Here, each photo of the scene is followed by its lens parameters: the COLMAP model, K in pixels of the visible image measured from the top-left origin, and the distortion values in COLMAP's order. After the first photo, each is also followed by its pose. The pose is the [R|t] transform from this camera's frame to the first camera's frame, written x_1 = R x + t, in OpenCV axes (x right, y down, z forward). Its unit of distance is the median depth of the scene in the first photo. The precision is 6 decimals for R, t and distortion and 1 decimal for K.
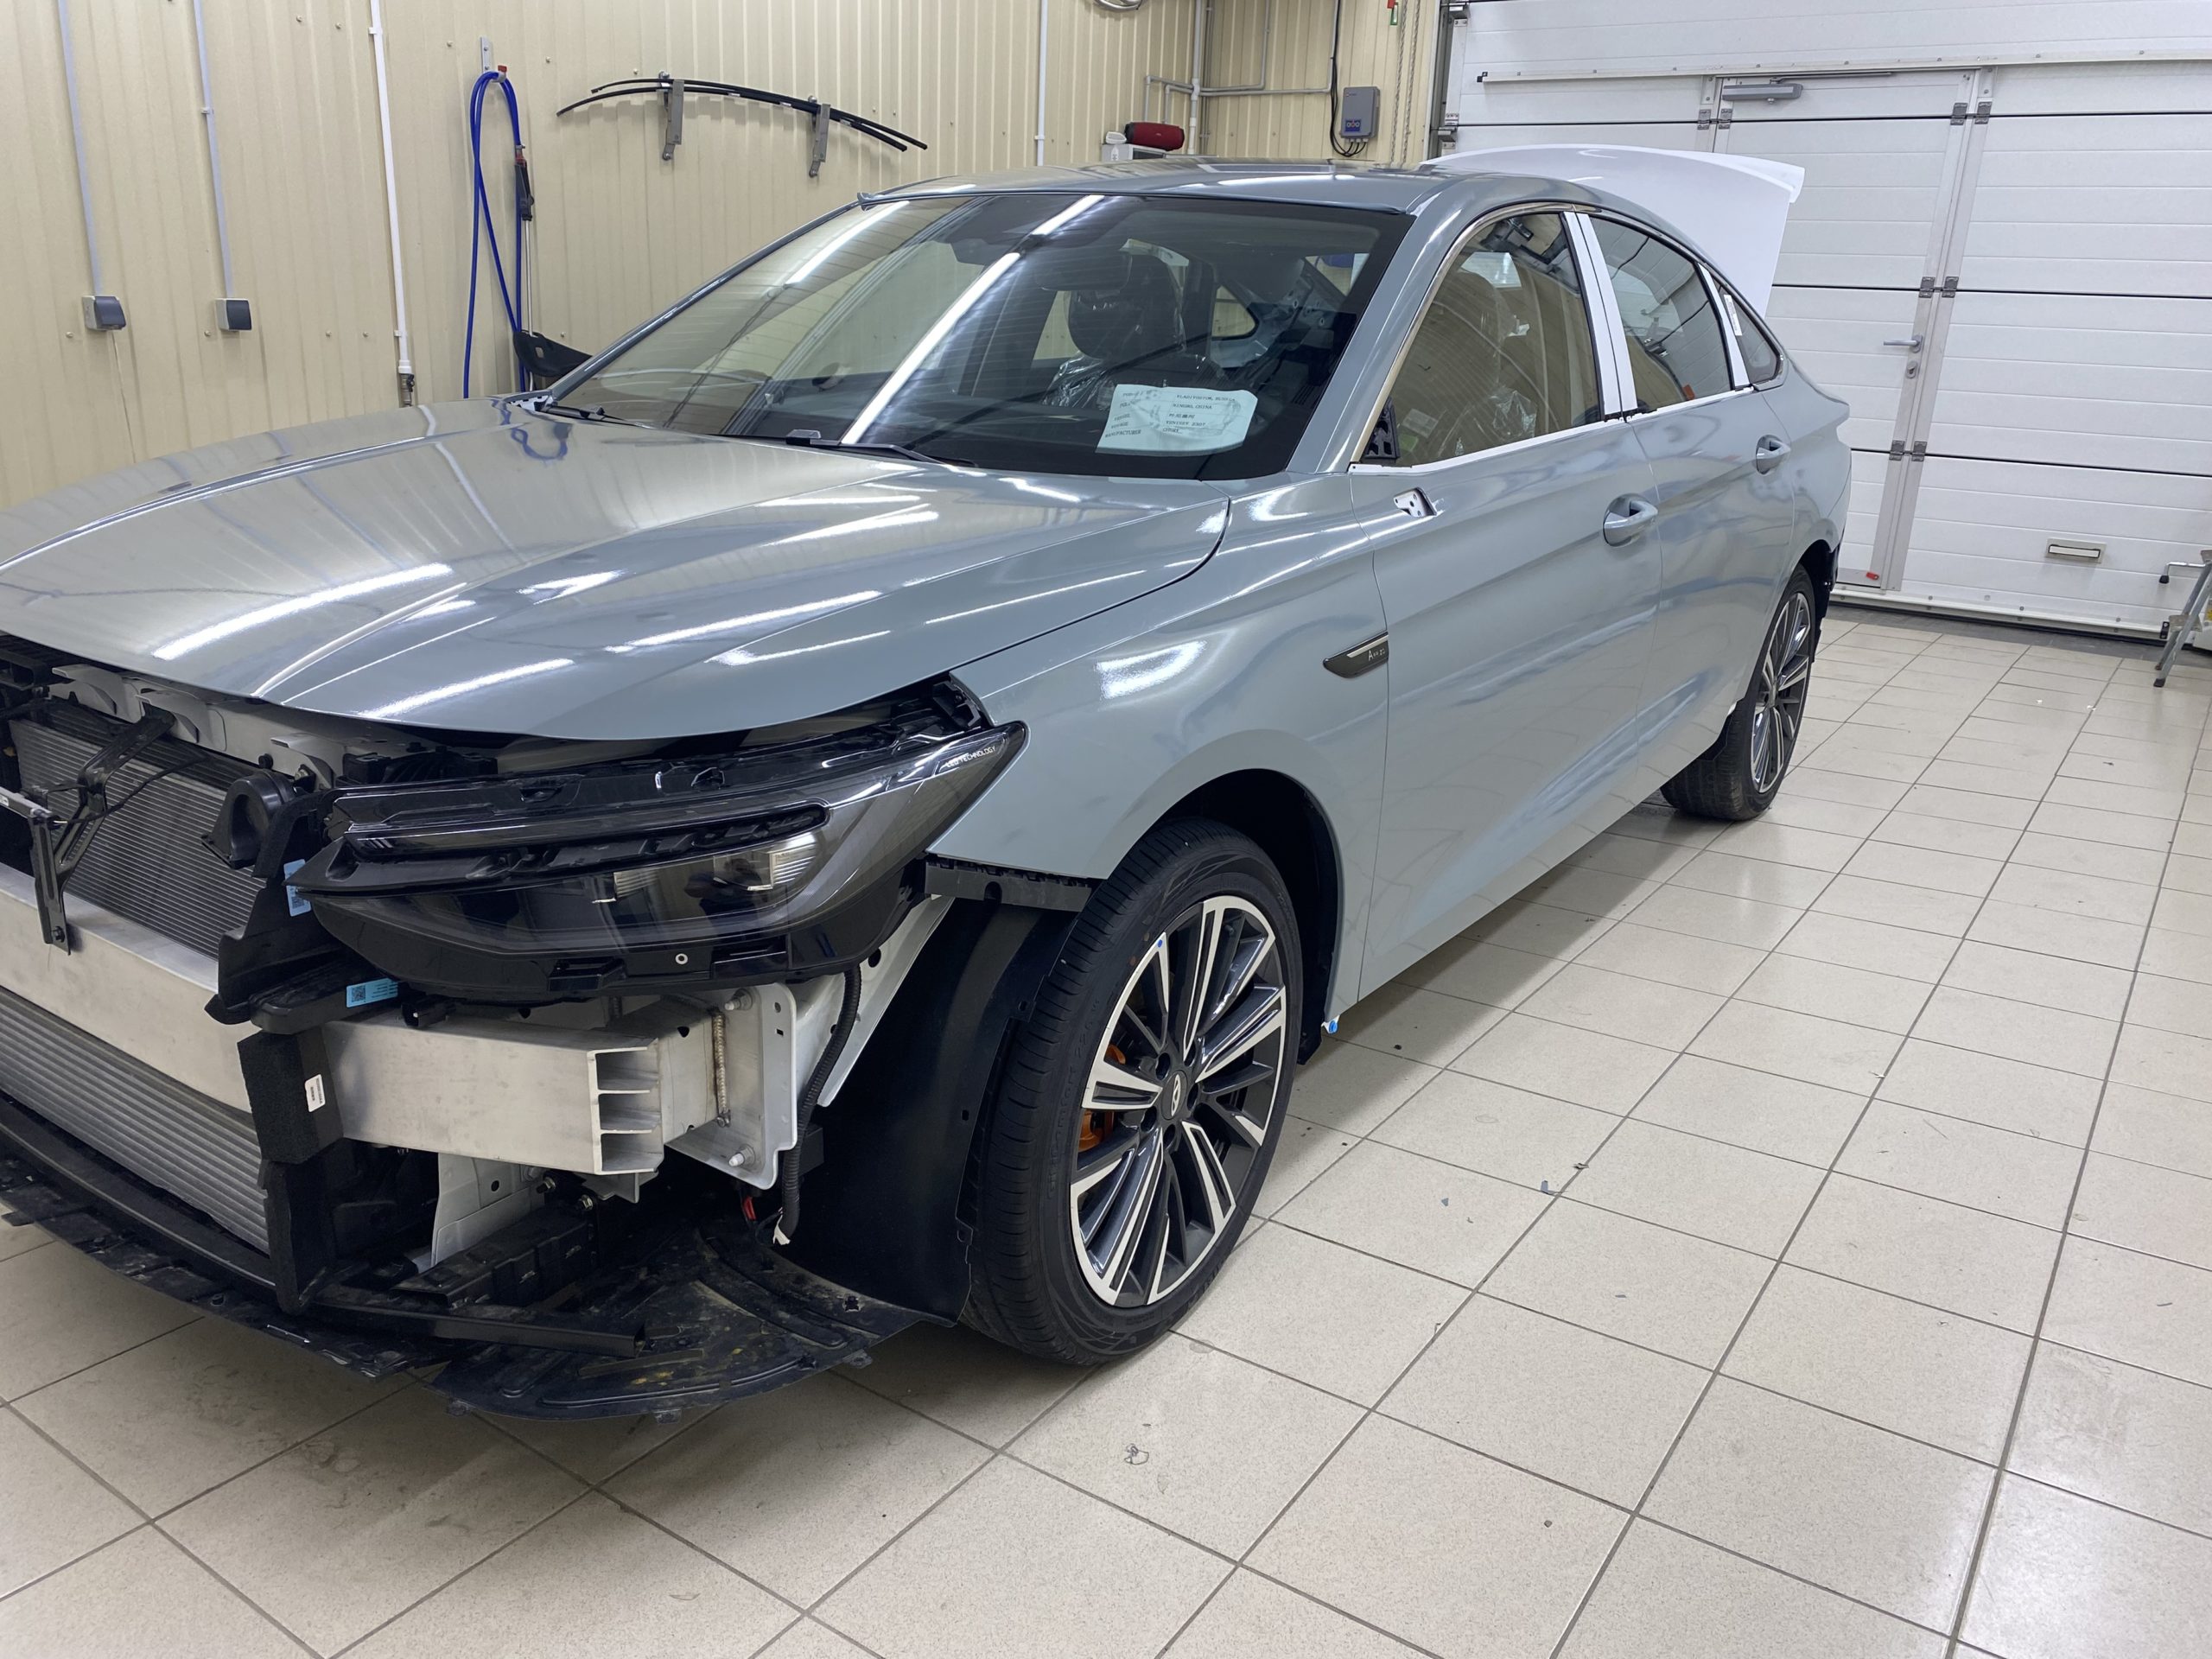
lens RADIAL K [[1662.2, 0, 1103.9], [0, 1662.2, 820.0], [0, 0, 1]] dist [0.001397, 0.002886]
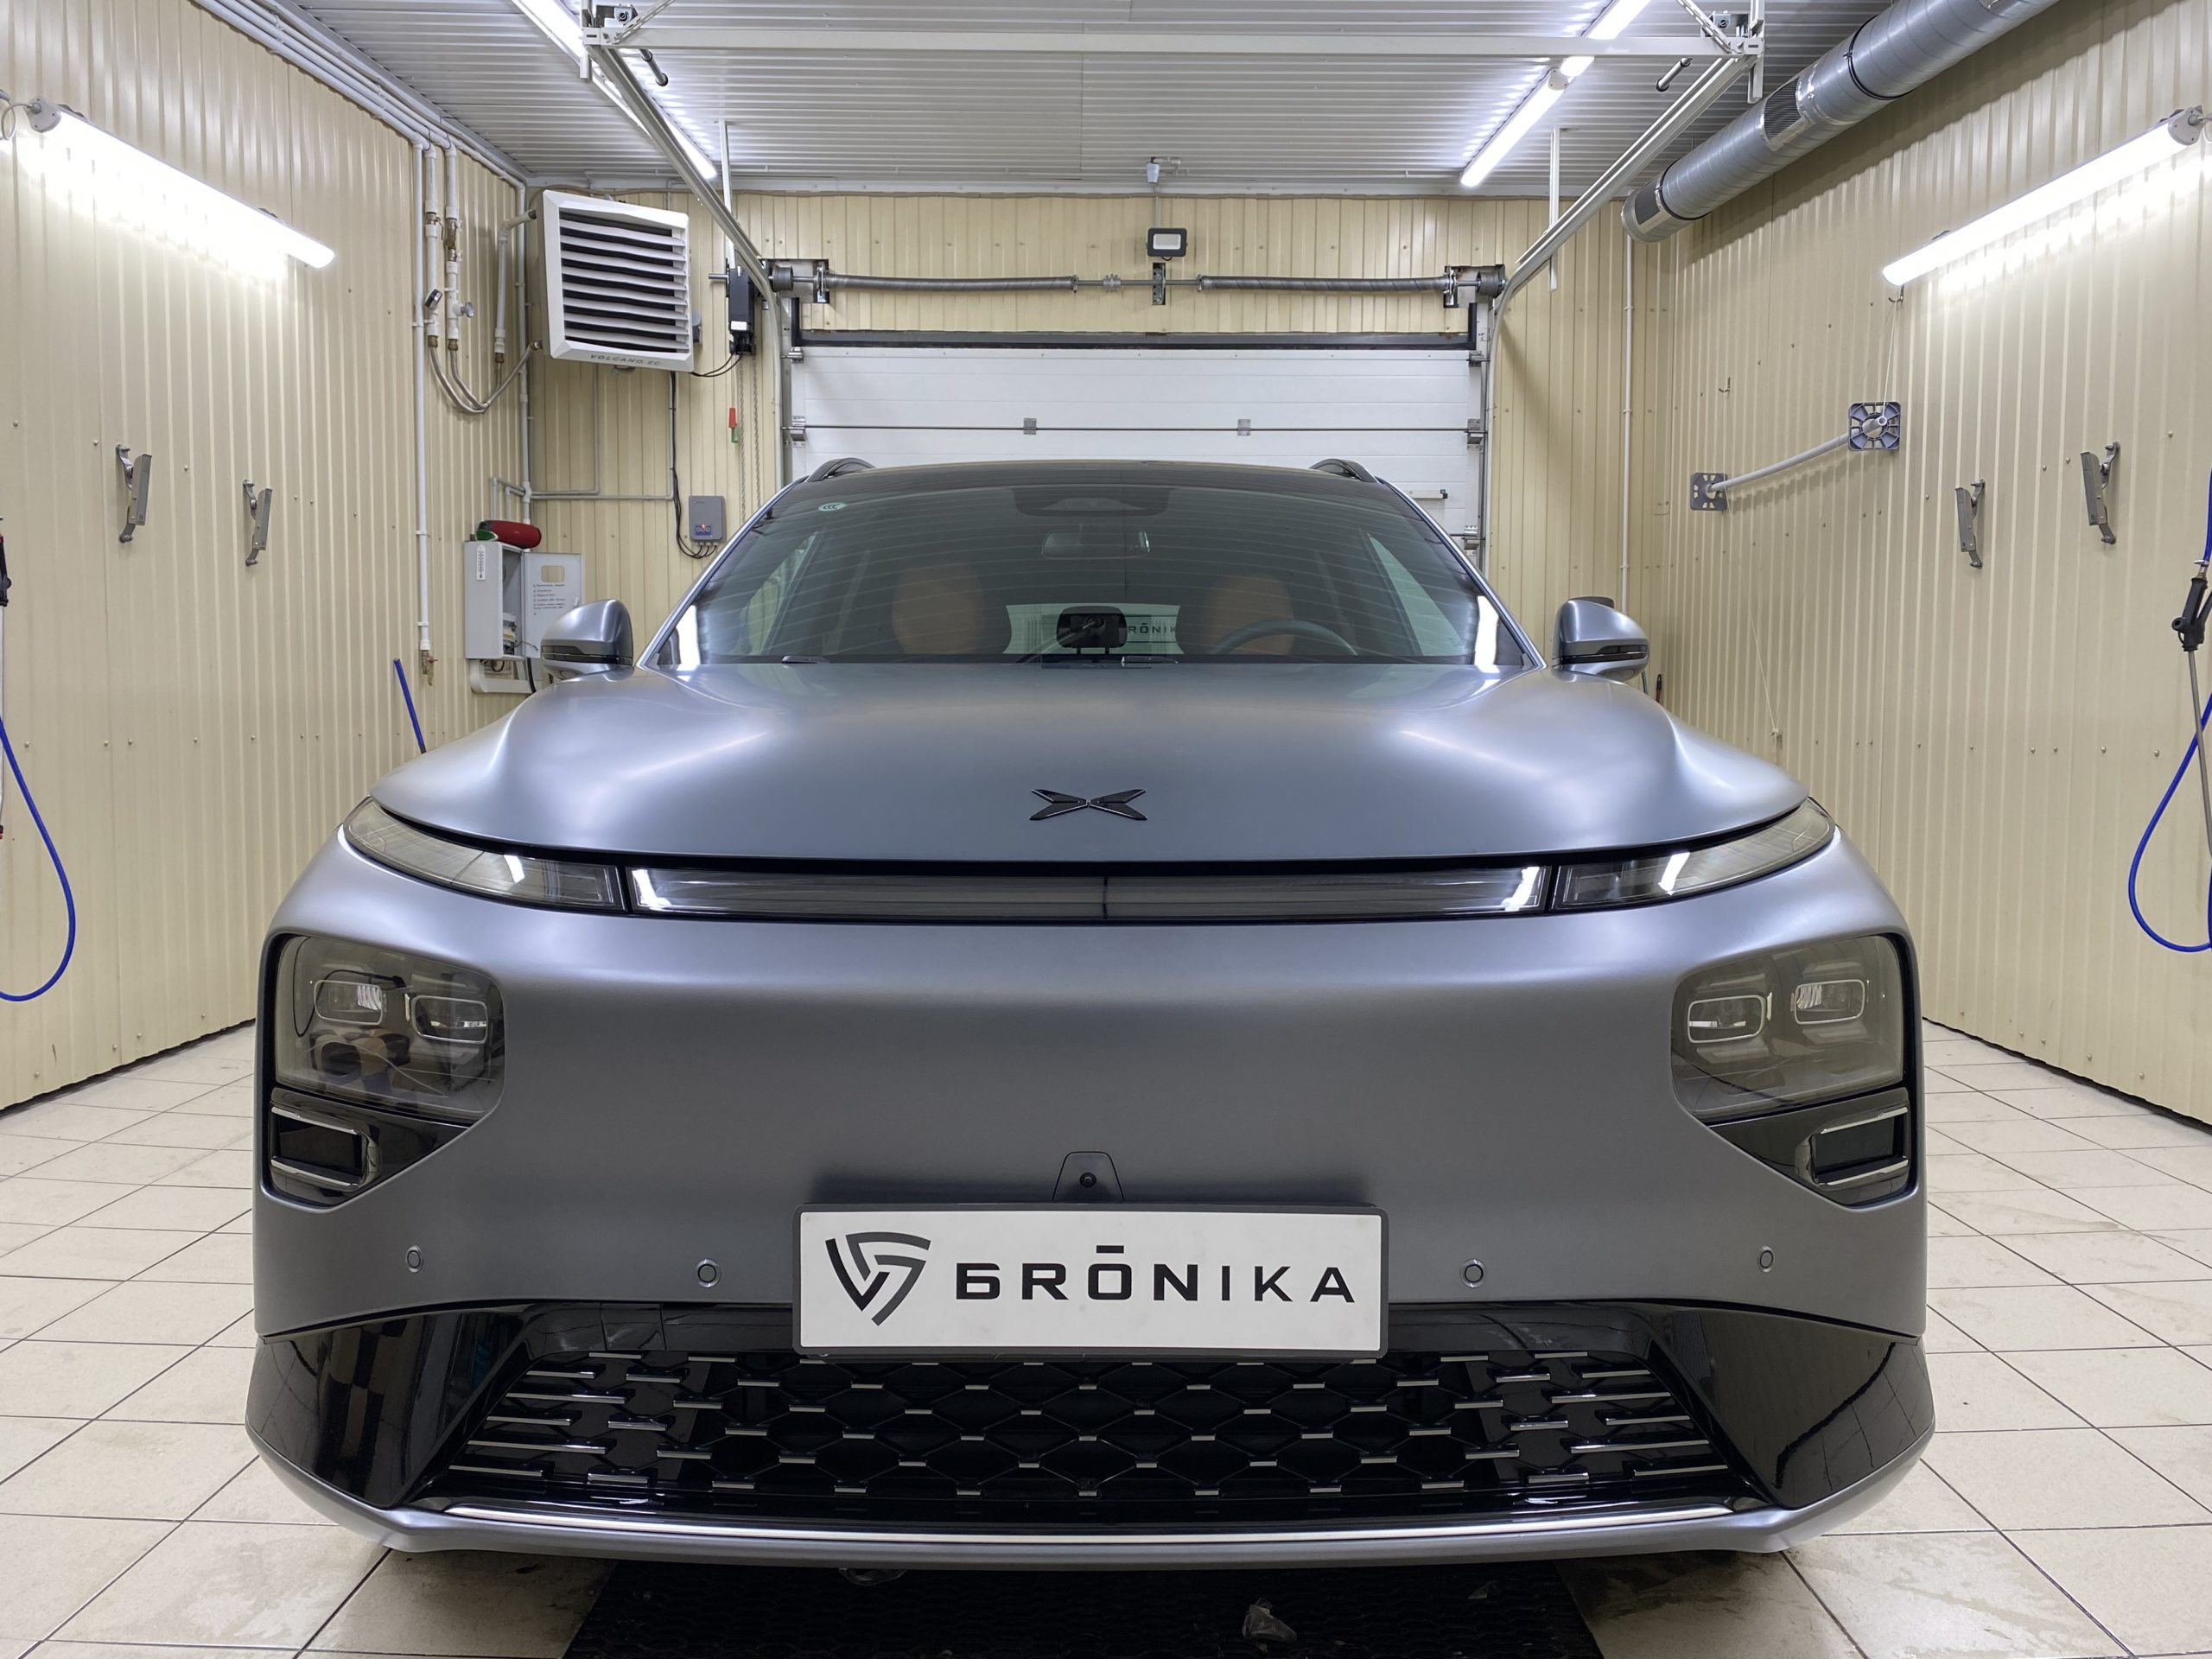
lens RADIAL K [[1664.5, 0, 1102.1], [0, 1664.5, 825.2], [0, 0, 1]] dist [0.000393, 0.004204]
pose [[0.832121, -0.072511, 0.549833, -0.262215], [0.196112, 0.965834, -0.169423, -0.012668], [-0.518763, 0.248809, 0.817911, 0.066685]]
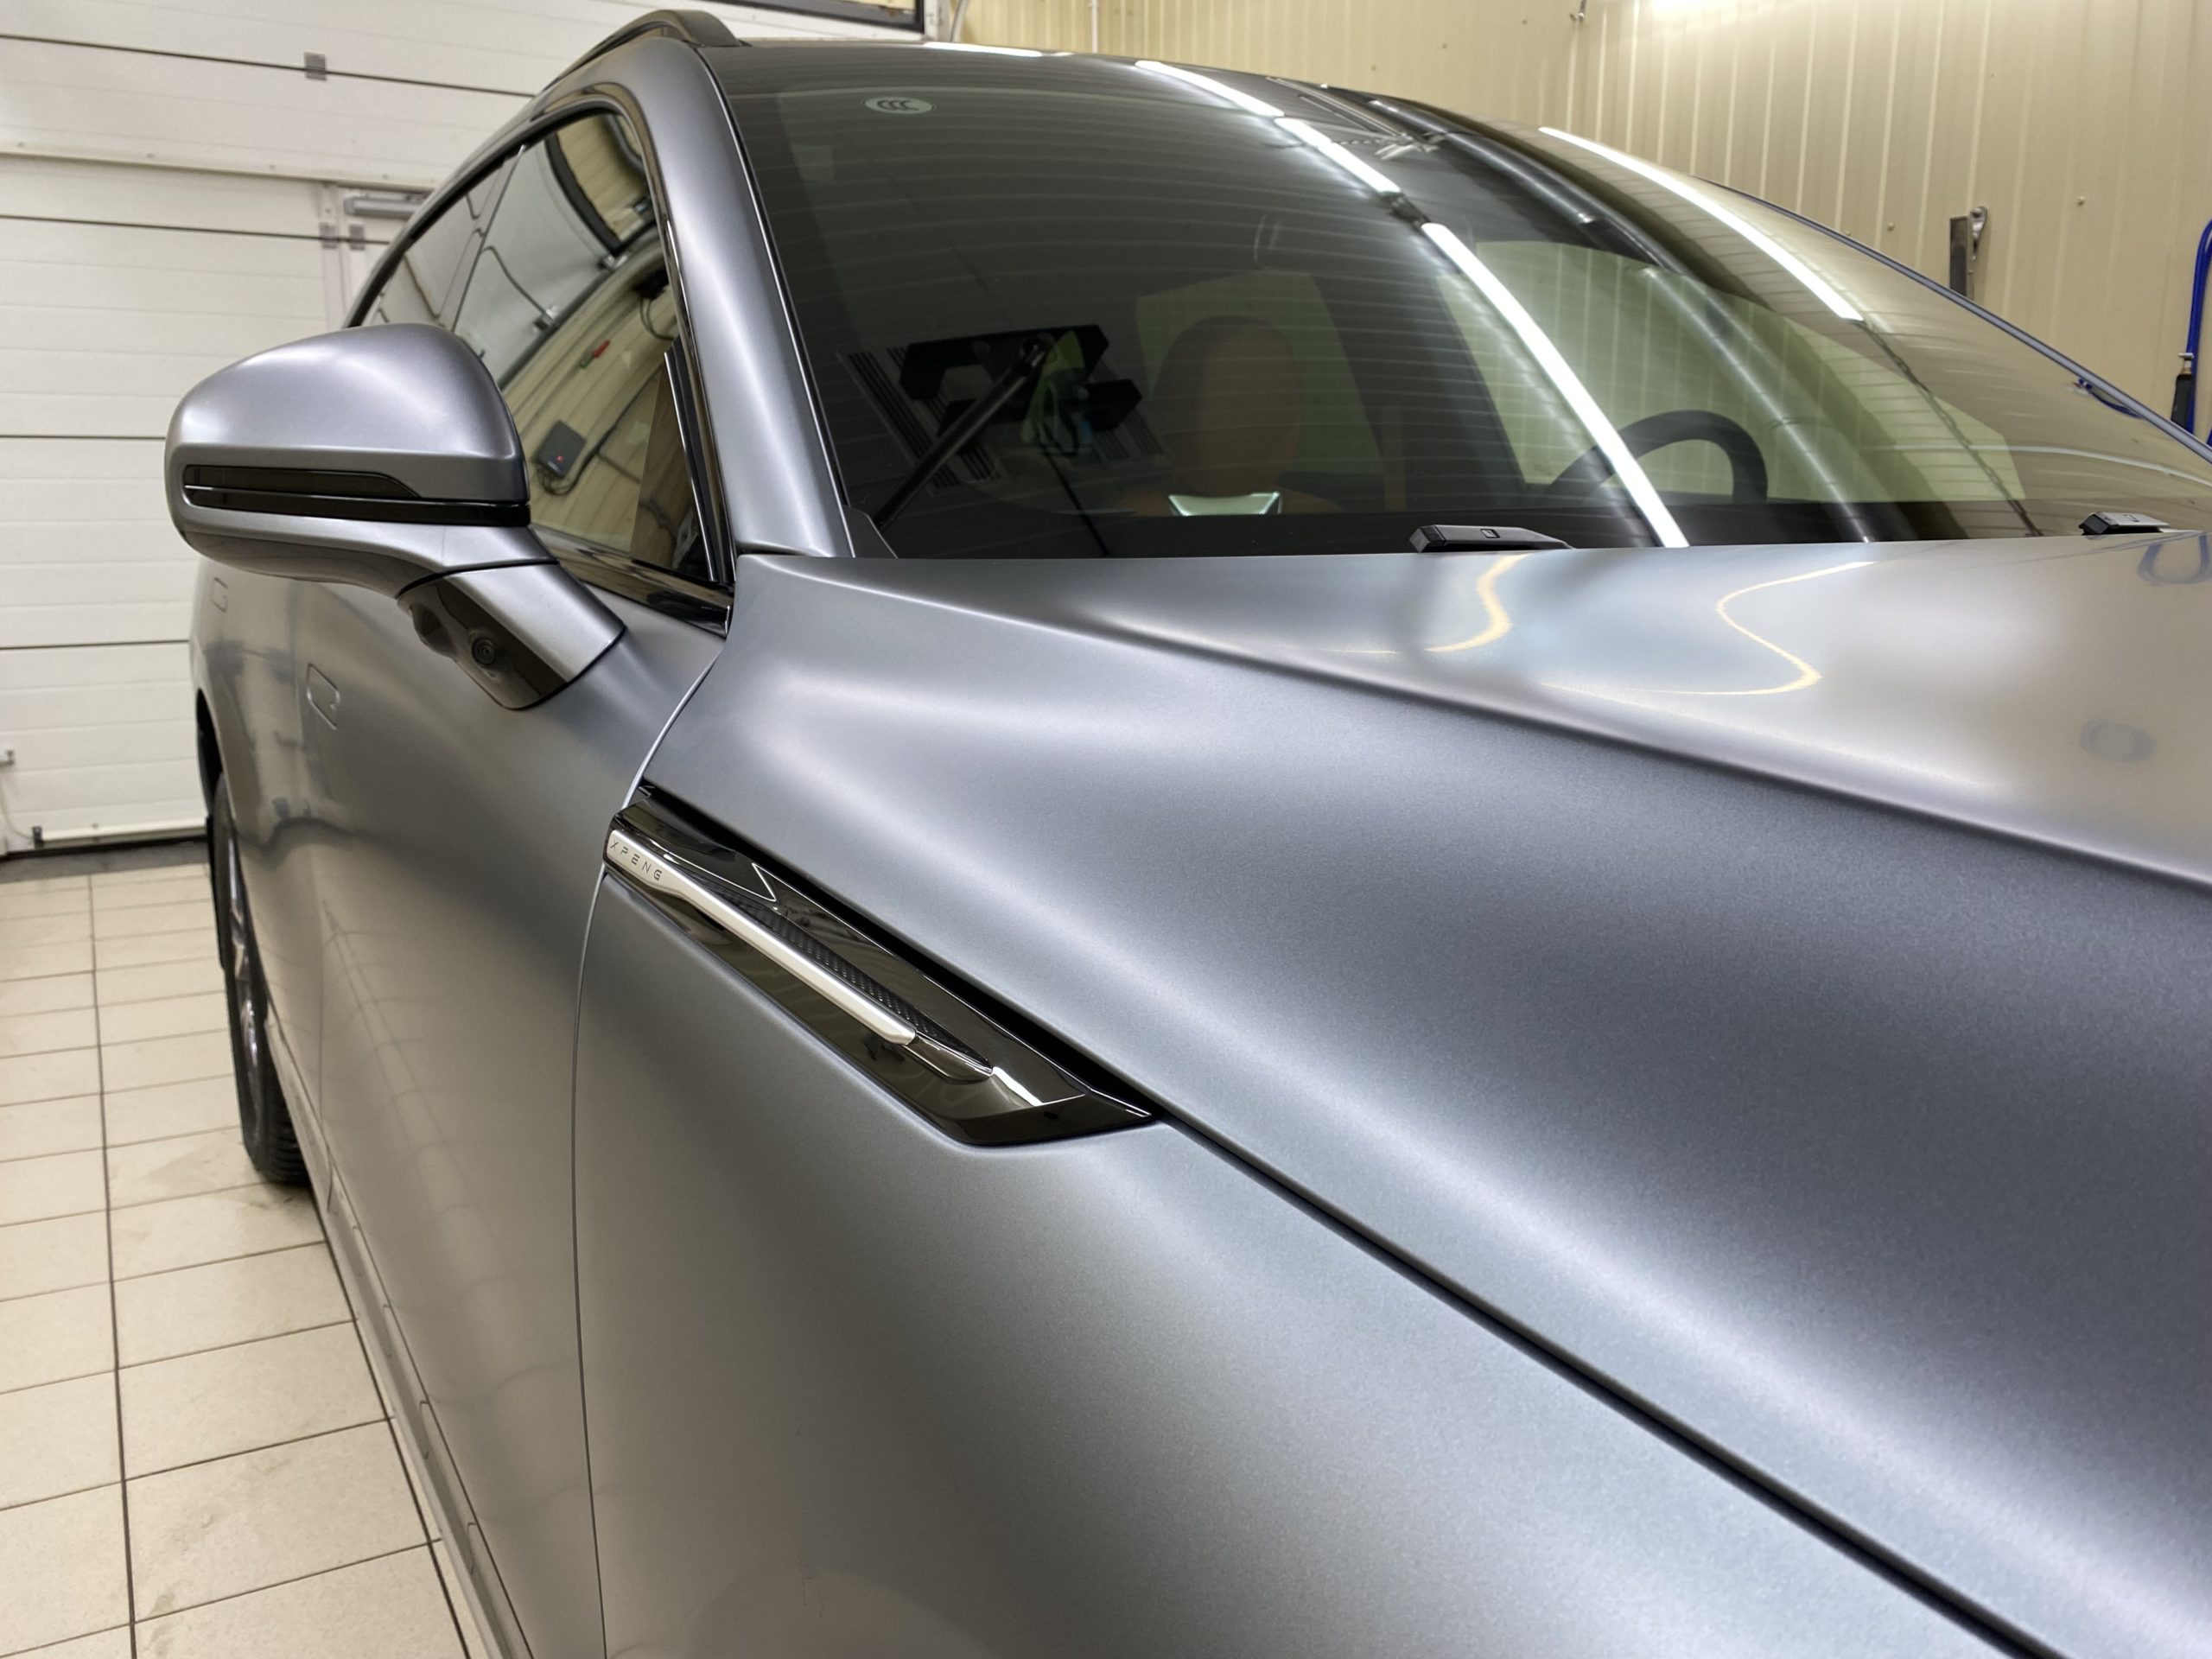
lens RADIAL K [[1665.9, 0, 1103.8], [0, 1665.9, 824.1], [0, 0, 1]] dist [0.001054, -0.000227]
pose [[0.425239, -0.214725, 0.879241, -0.228658], [0.290174, 0.952514, 0.092278, -0.131757], [-0.857305, 0.215893, 0.467354, 0.398098]]
